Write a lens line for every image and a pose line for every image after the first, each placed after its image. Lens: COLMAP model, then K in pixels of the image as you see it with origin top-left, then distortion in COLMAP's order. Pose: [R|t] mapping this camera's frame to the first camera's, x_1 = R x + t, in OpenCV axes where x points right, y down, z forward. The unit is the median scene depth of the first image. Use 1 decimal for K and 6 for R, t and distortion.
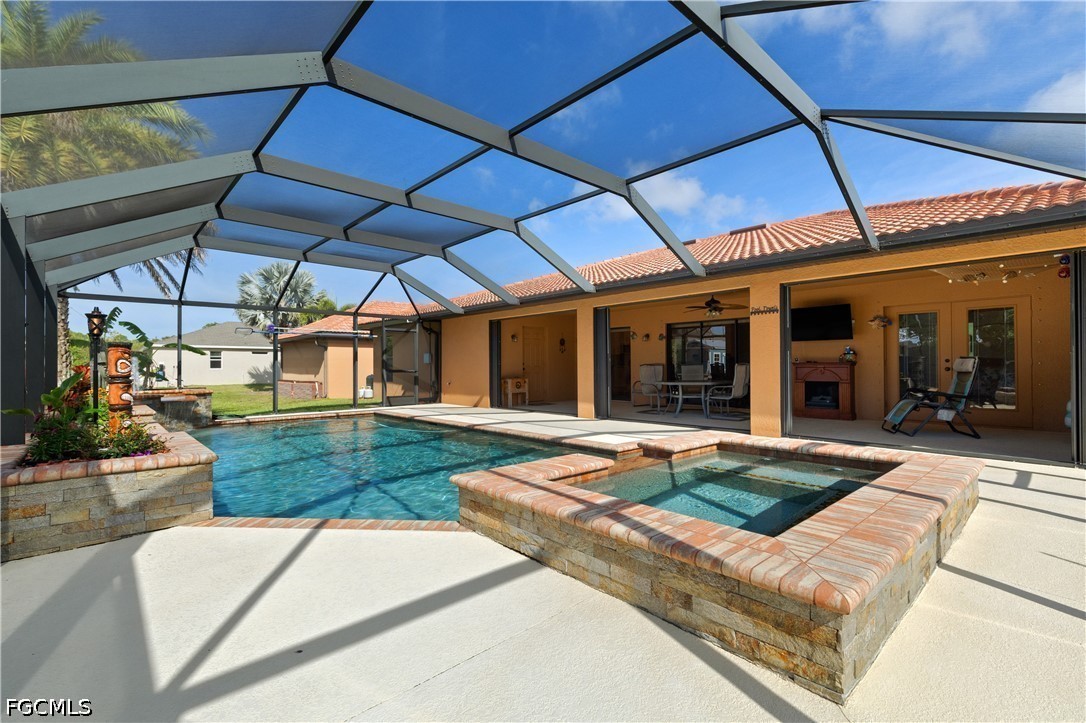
lens RADIAL K [[489.8, 0, 543.5], [0, 489.8, 354.2], [0, 0, 1]] dist [-0.000492, -0.000572]
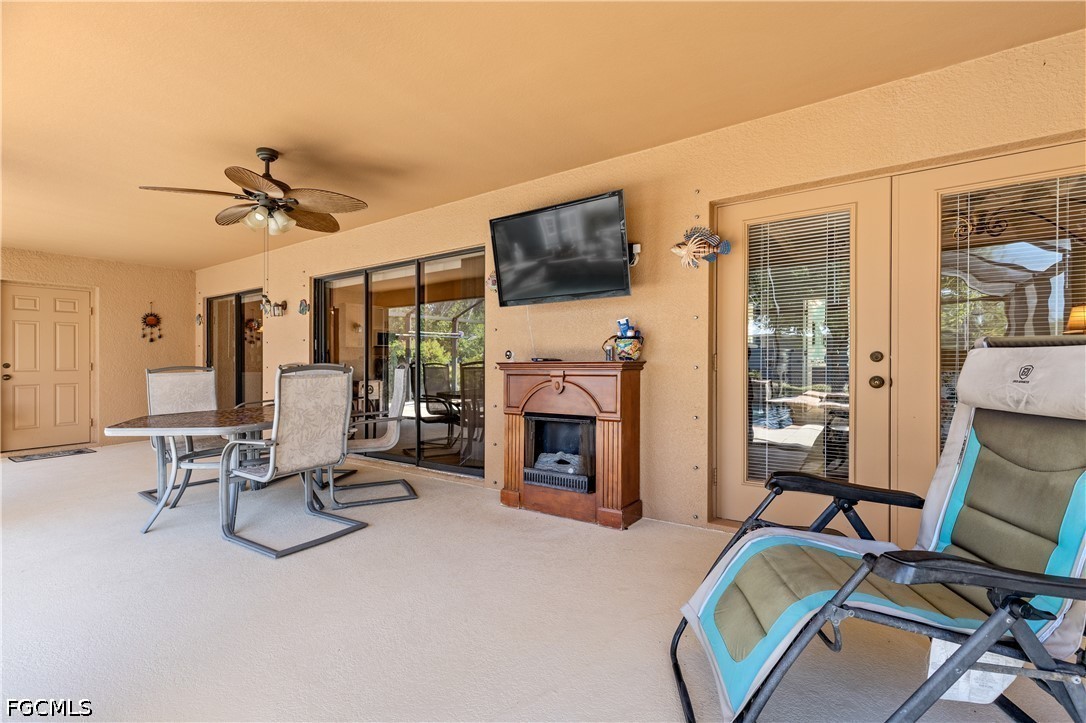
lens RADIAL K [[489.8, 0, 544.4], [0, 489.8, 363.1], [0, 0, 1]] dist [-0.000492, -0.000572]
pose [[0.976014, -0.004206, 0.217665, 0.488808], [-0.001177, 0.999697, 0.024595, 0.008971], [-0.217702, -0.024261, 0.975714, 0.662375]]
